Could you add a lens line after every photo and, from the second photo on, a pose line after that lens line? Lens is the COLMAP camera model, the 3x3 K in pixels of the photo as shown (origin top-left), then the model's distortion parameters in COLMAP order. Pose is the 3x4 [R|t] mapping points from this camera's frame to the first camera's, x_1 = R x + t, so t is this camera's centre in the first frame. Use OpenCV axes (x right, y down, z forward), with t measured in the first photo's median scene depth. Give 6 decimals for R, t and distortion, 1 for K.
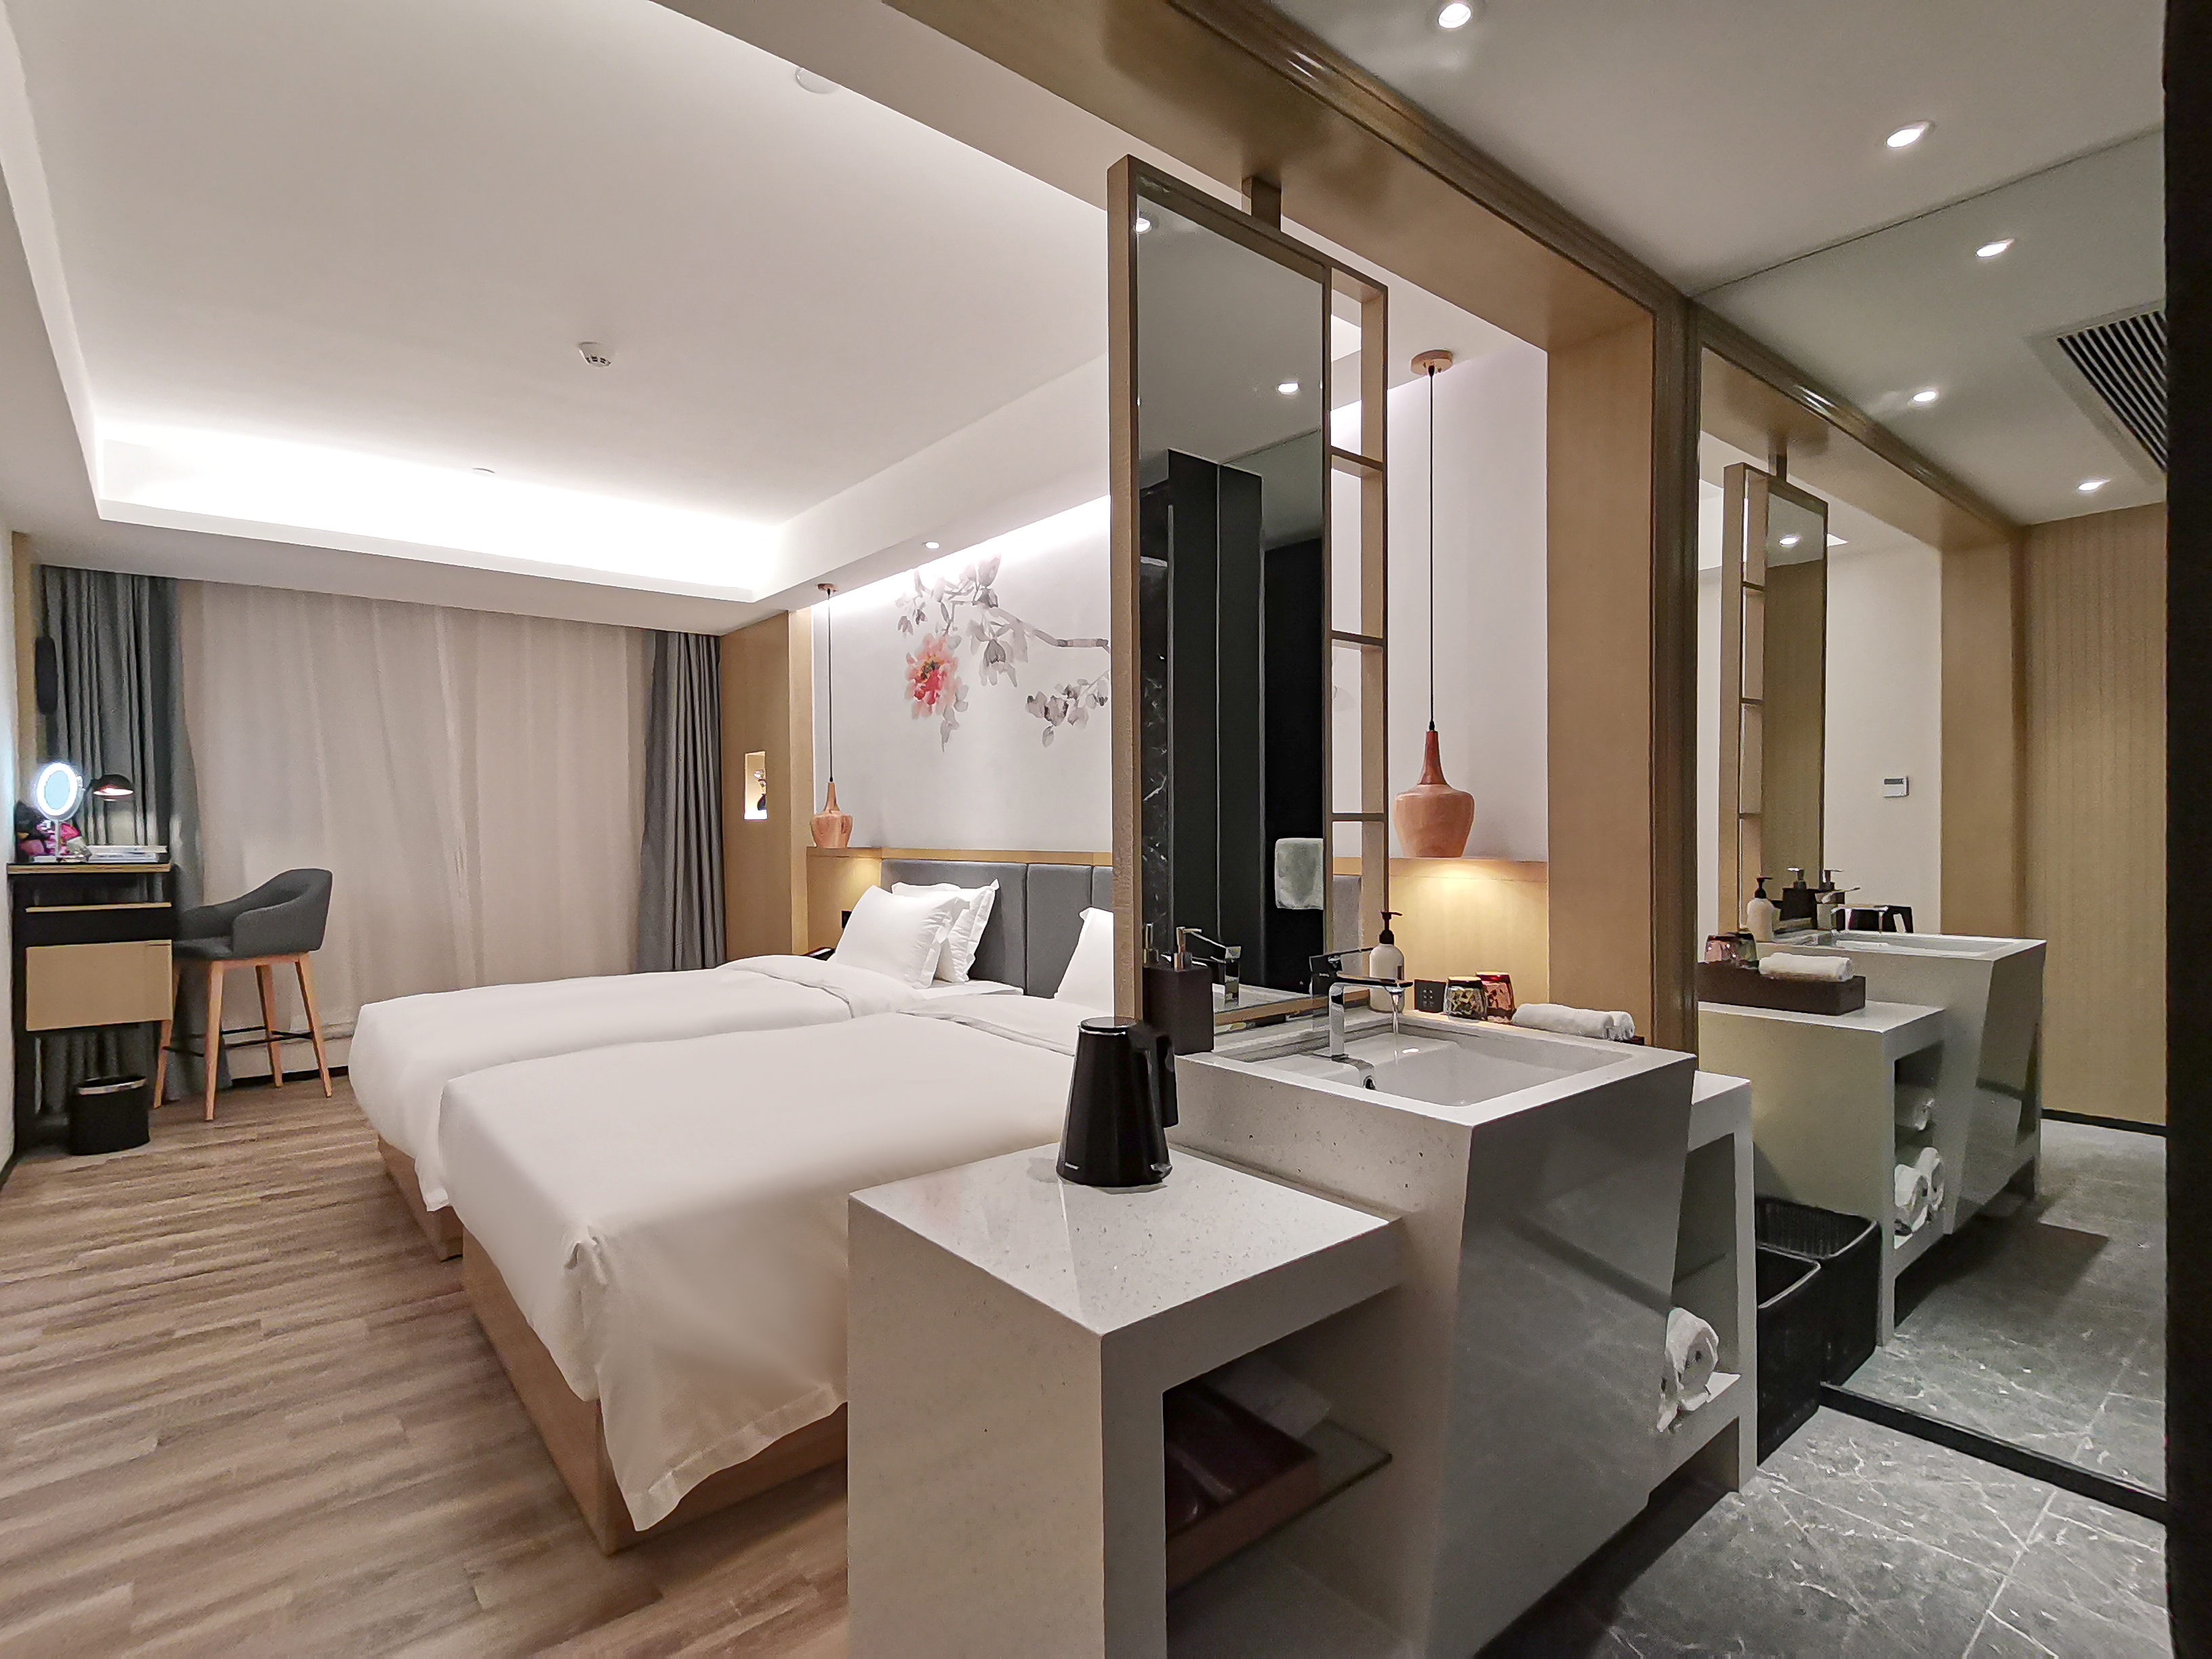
lens RADIAL K [[1082.7, 0, 1134.0], [0, 1082.7, 836.9], [0, 0, 1]] dist [0.001334, -0.000327]
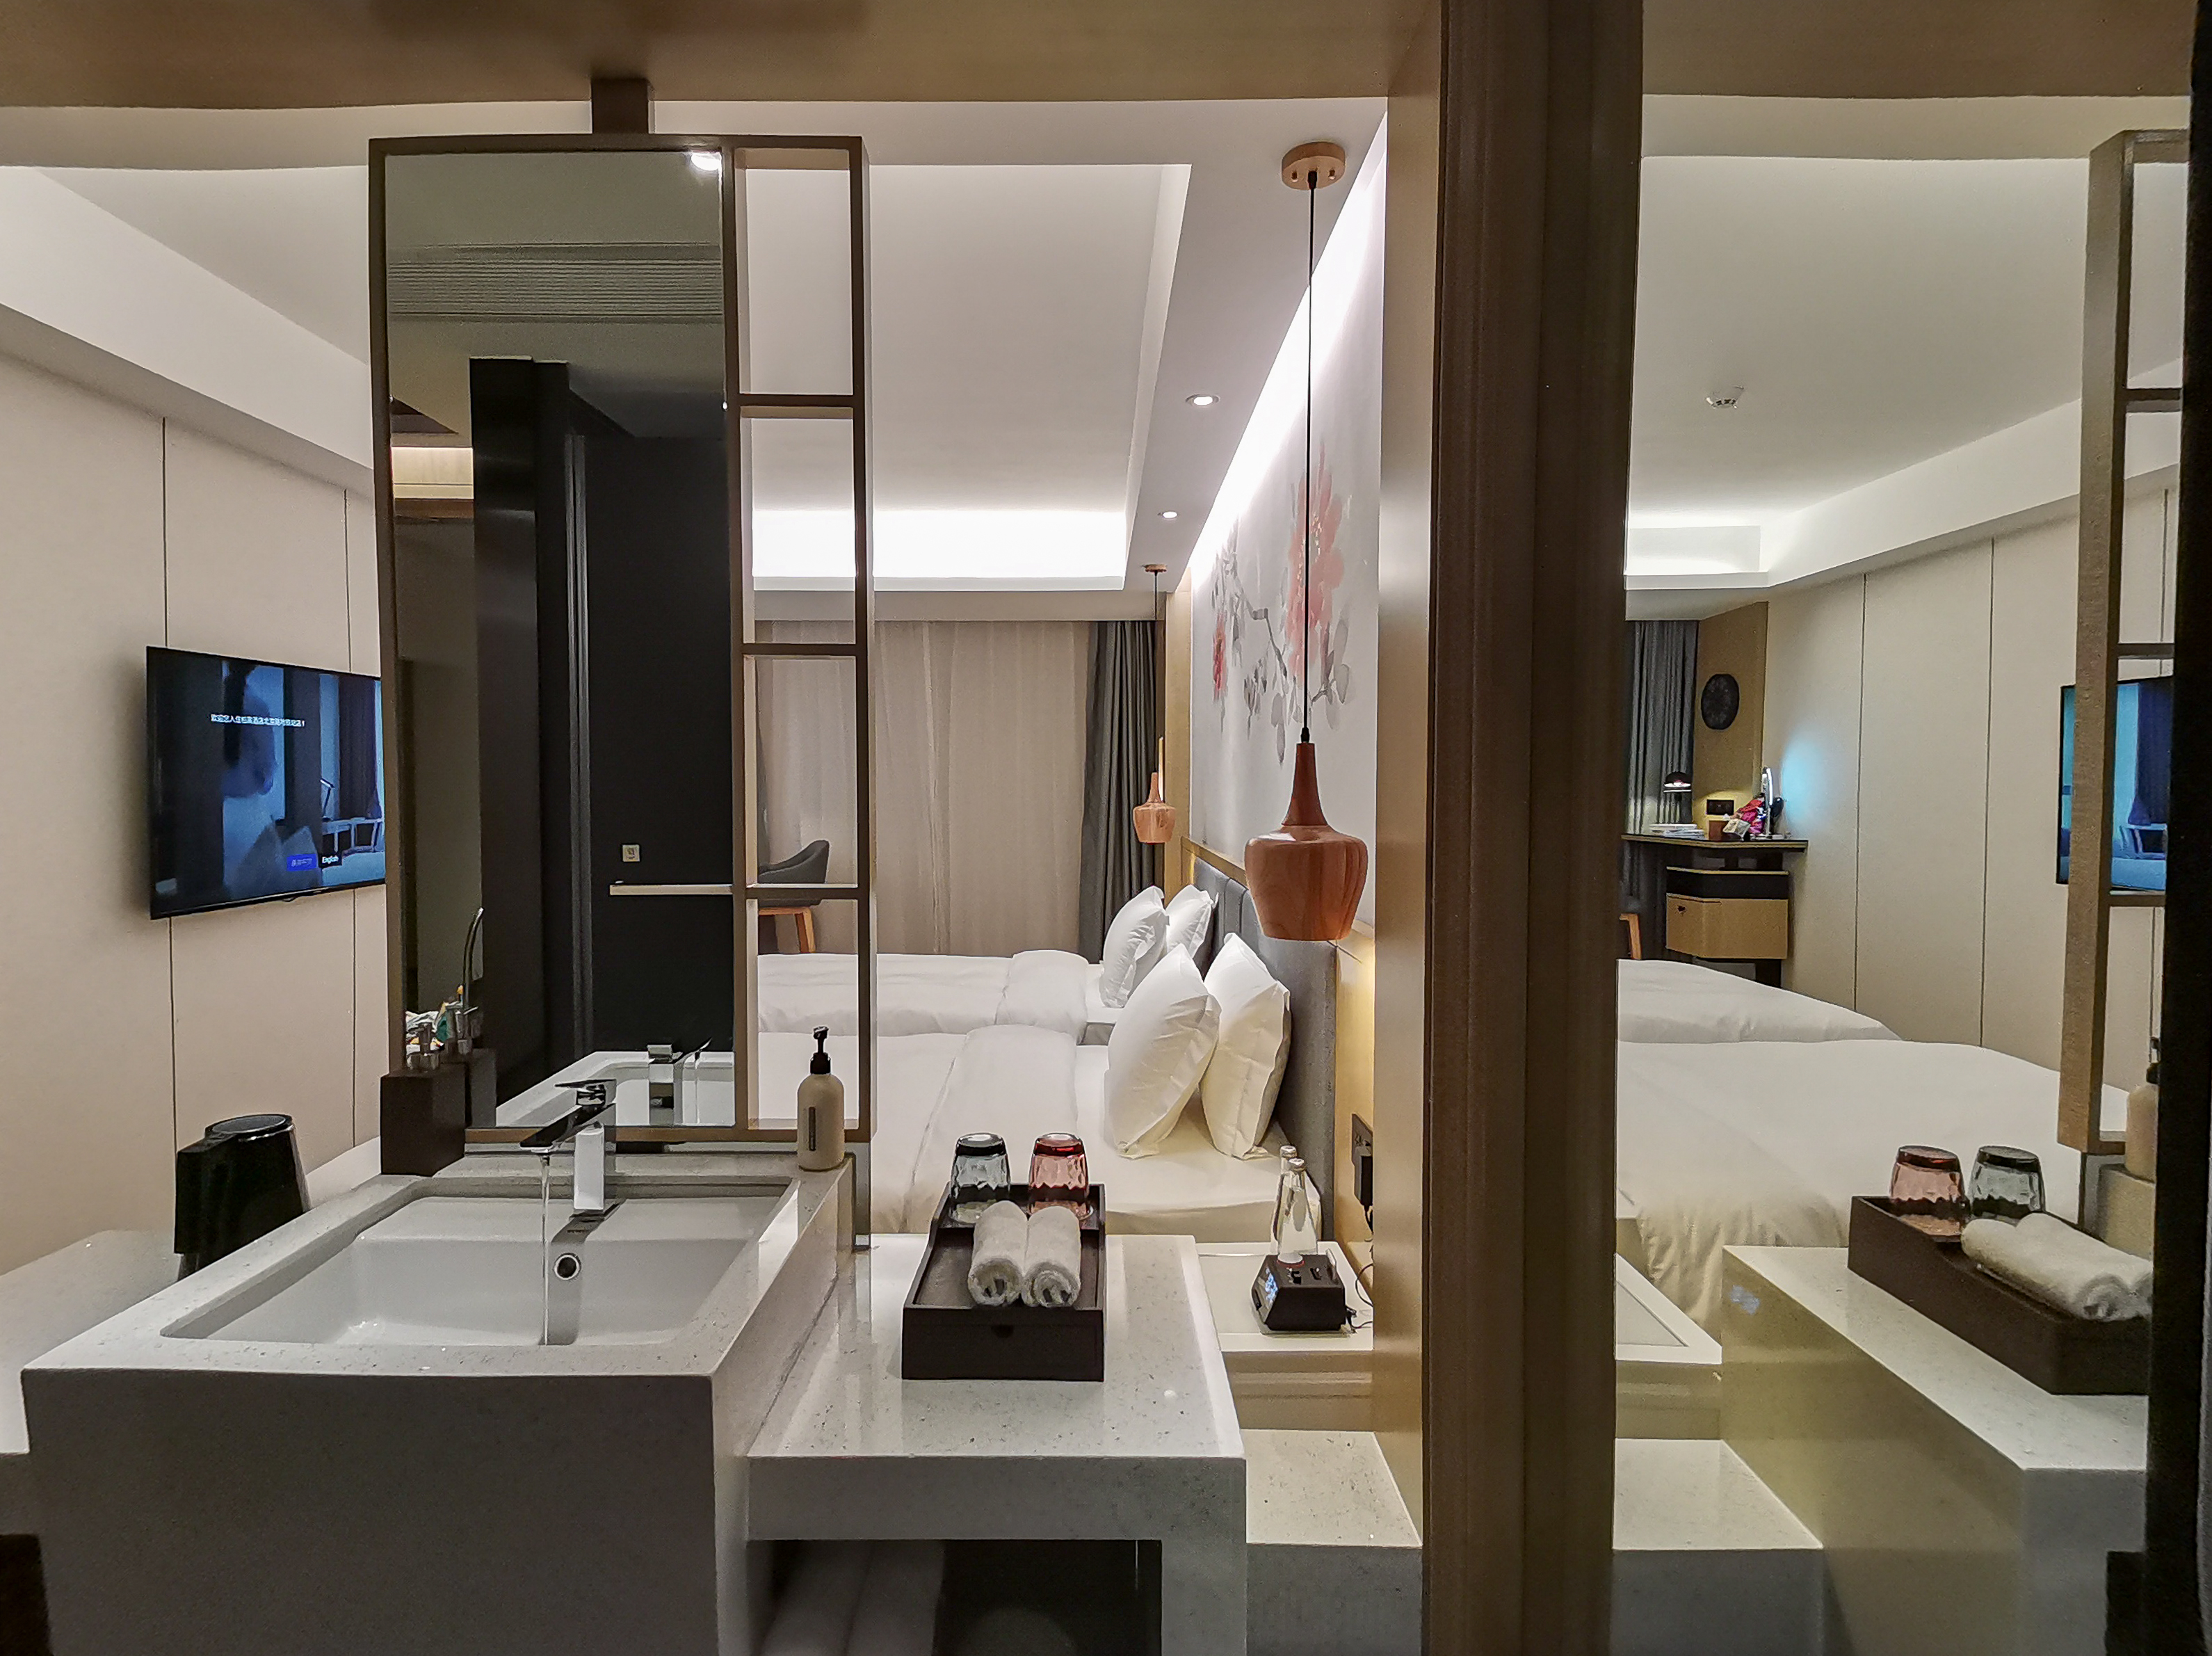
lens RADIAL K [[1128.3, 0, 1106.0], [0, 1128.3, 828.0], [0, 0, 1]] dist [-0.000113, -0.000188]
pose [[0.760213, 0.034161, -0.648776, 0.381485], [-0.015272, 0.999280, 0.034722, -0.041538], [0.649495, -0.016488, 0.760187, 0.246257]]
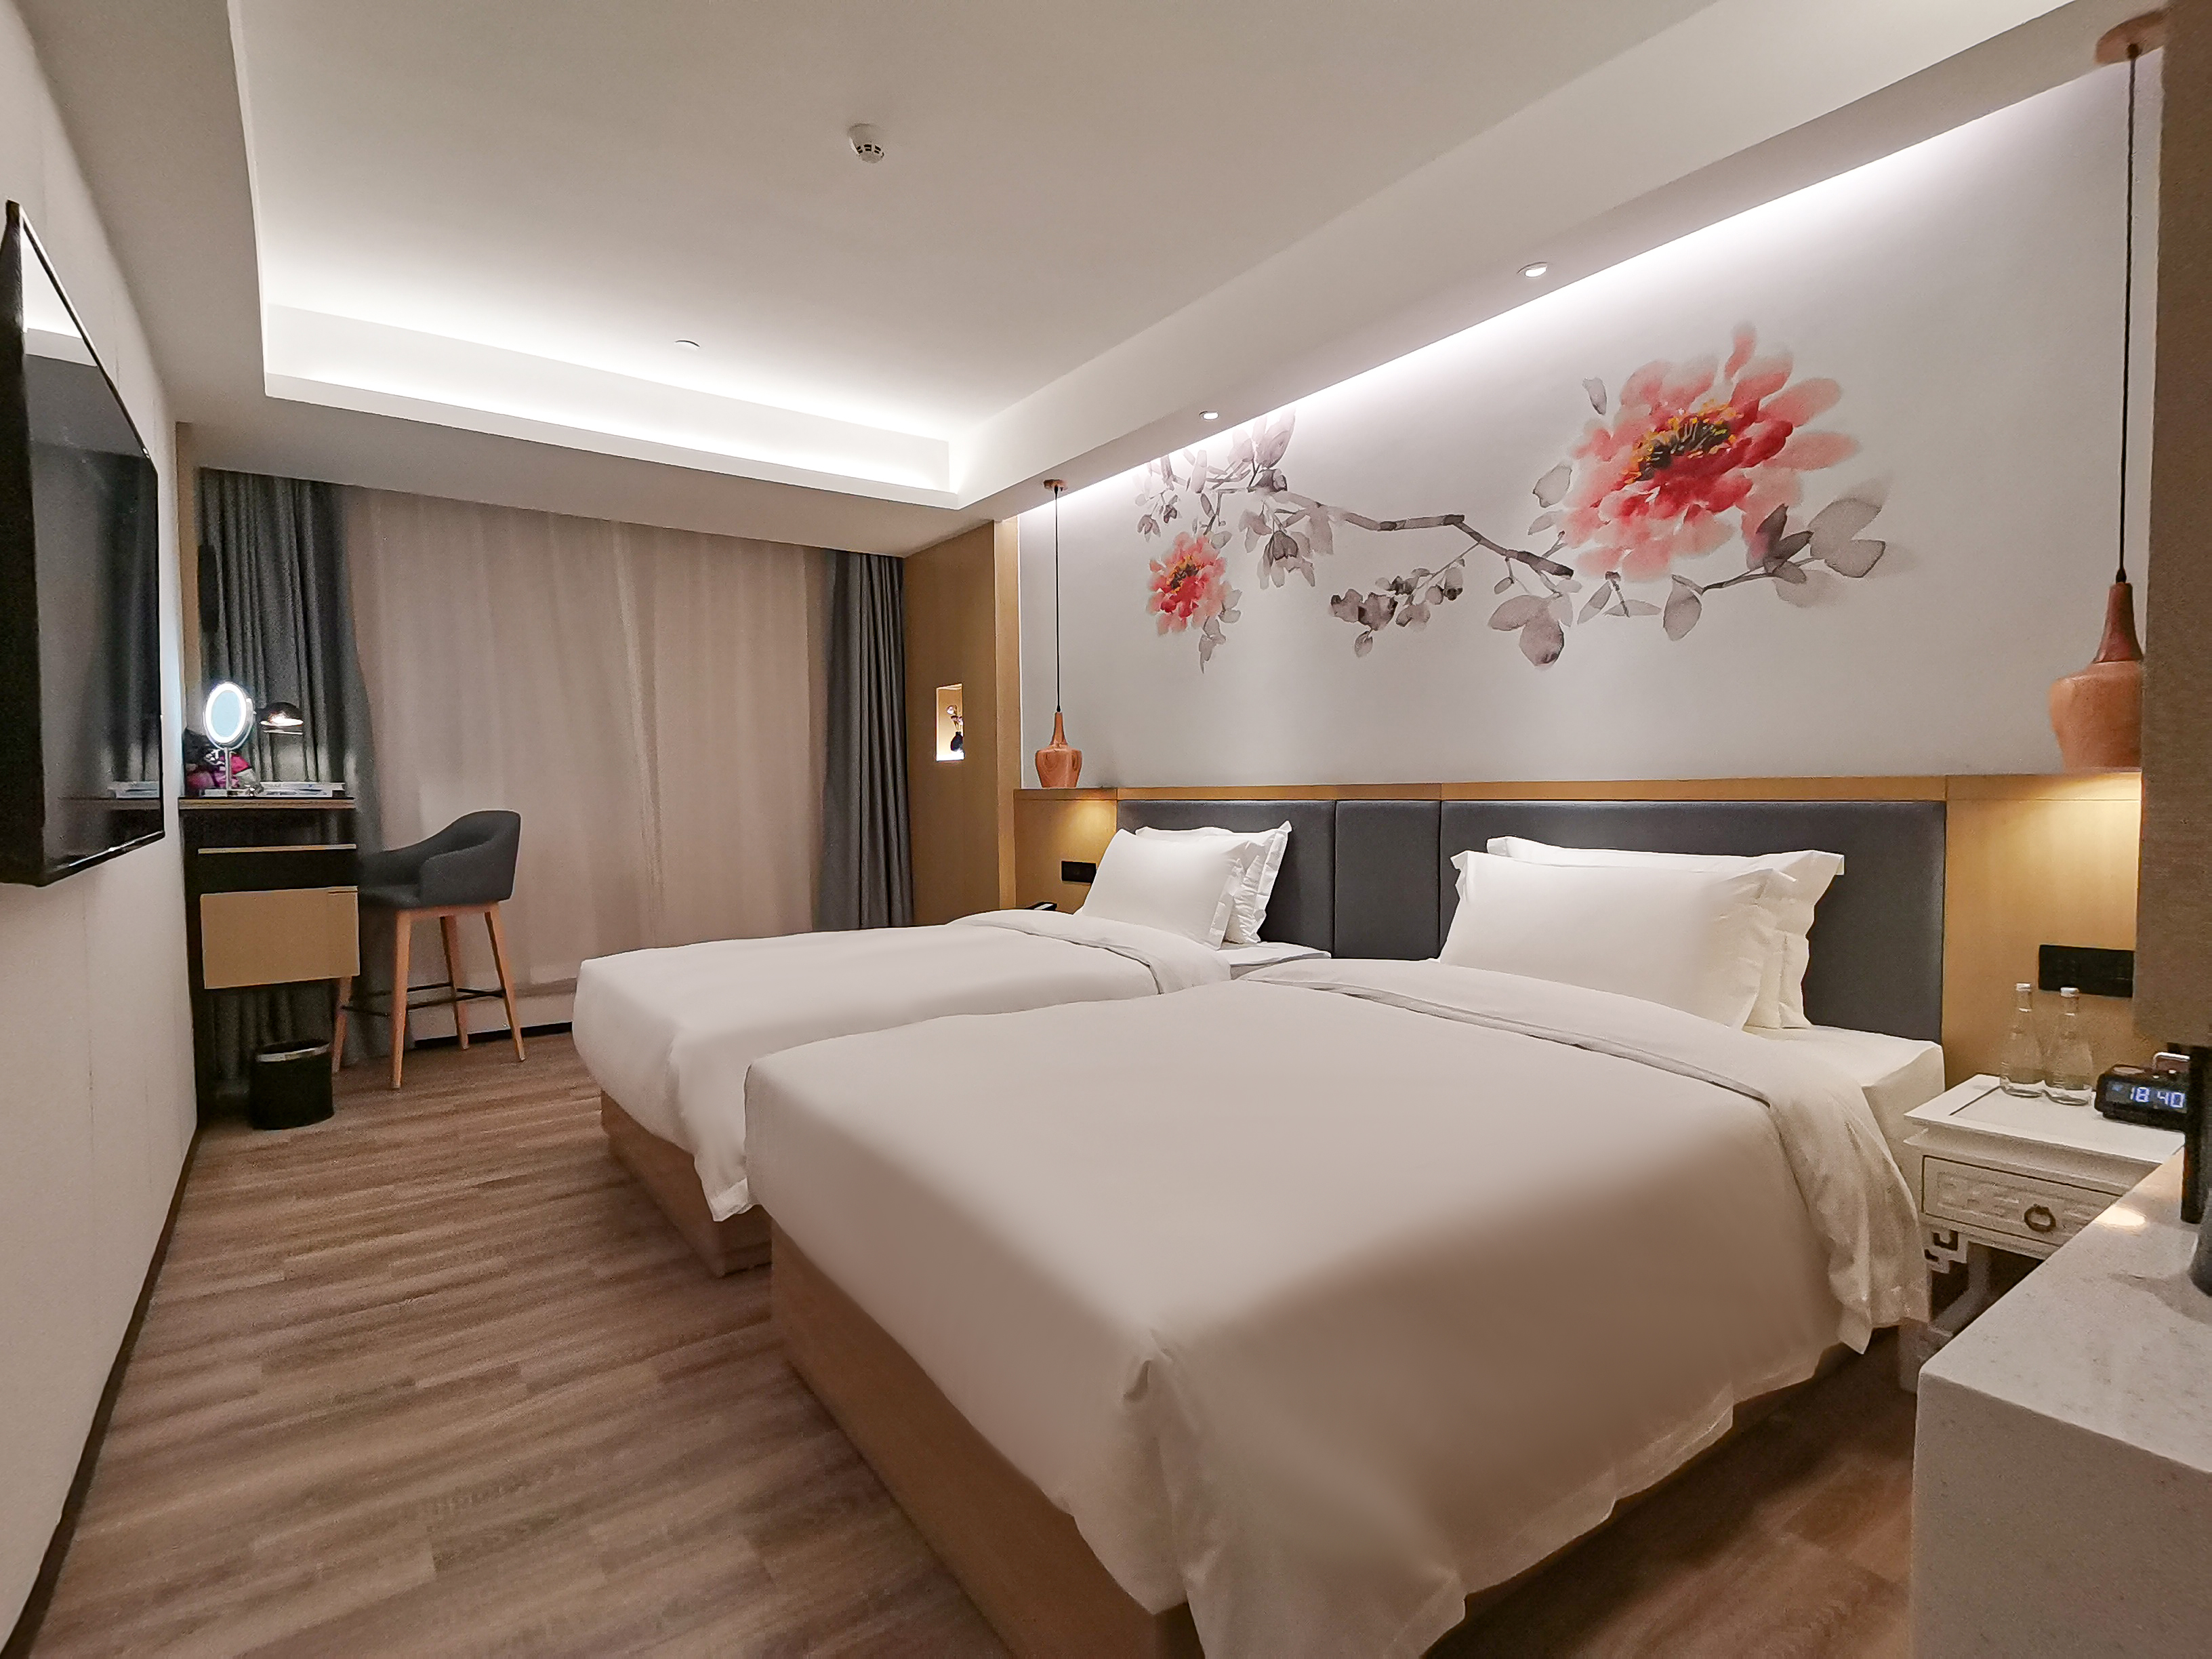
lens RADIAL K [[1098.5, 0, 1106.0], [0, 1098.5, 829.5], [0, 0, 1]] dist [0.041196, 0.000041]
pose [[0.995521, 0.002754, -0.094501, -0.181807], [-0.000475, 0.999709, 0.024126, 0.025223], [0.094540, -0.023973, 0.995232, 0.143960]]
